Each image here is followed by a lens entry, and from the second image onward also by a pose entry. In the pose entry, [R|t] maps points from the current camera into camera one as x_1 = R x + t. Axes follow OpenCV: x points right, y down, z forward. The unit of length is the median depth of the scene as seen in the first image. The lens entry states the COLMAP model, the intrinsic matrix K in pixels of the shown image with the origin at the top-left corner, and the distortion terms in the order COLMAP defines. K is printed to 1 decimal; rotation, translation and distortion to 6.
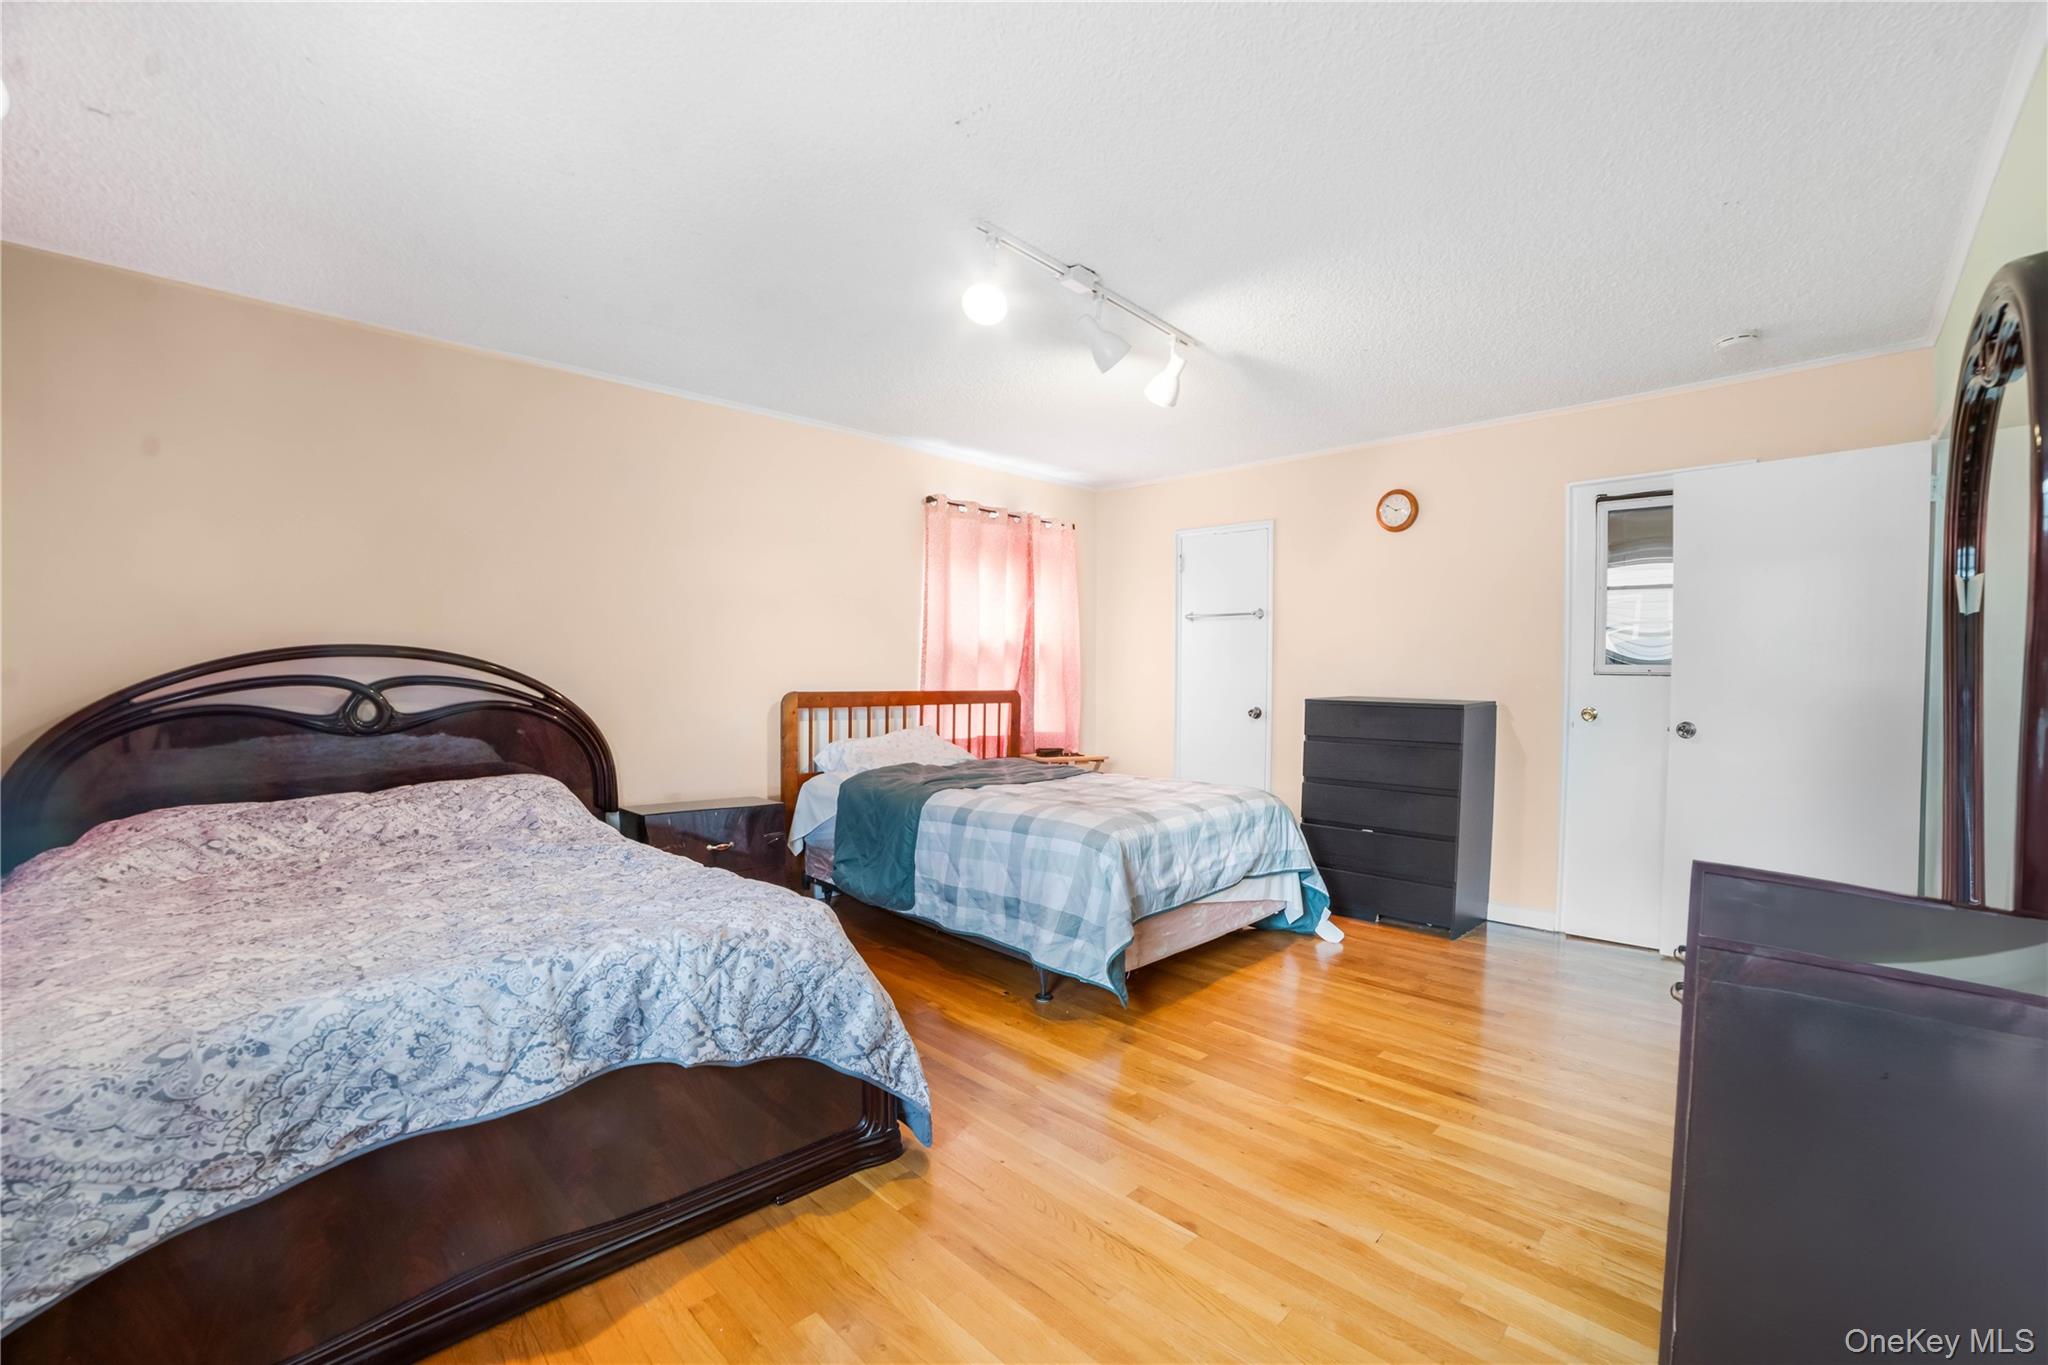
lens RADIAL K [[853.8, 0, 1037.5], [0, 853.8, 683.4], [0, 0, 1]] dist [-0.058331, 0.003981]
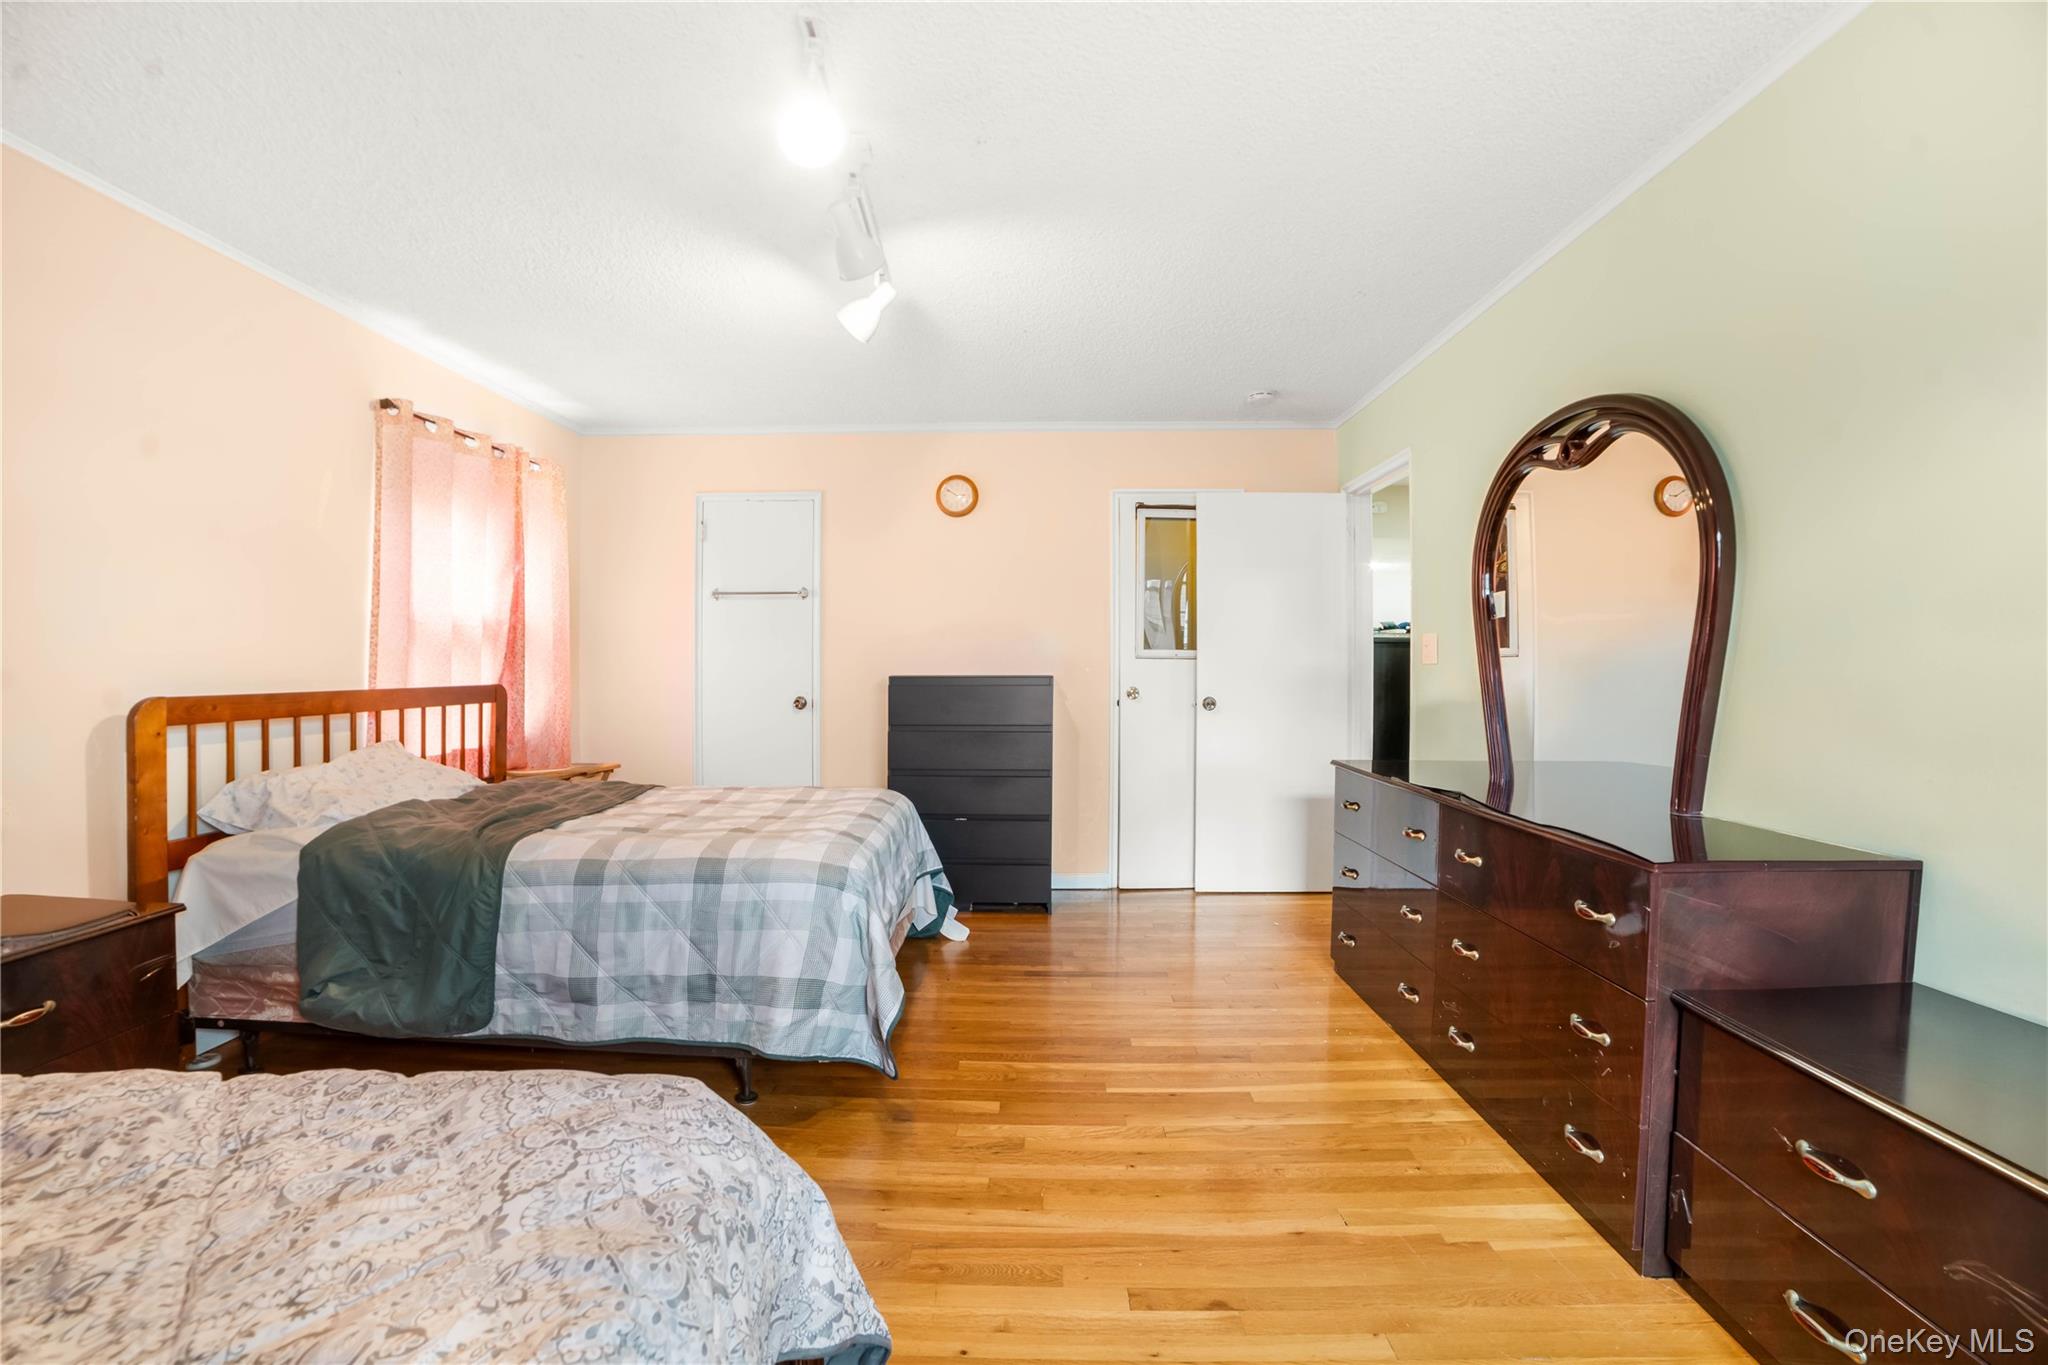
lens RADIAL K [[853.8, 0, 999.2], [0, 853.8, 663.3], [0, 0, 1]] dist [-0.058331, 0.003981]
pose [[0.744871, -0.009245, 0.667145, -0.262285], [0.013389, 0.999910, -0.001094, -0.005440], [-0.667075, 0.009747, 0.744927, 0.253249]]
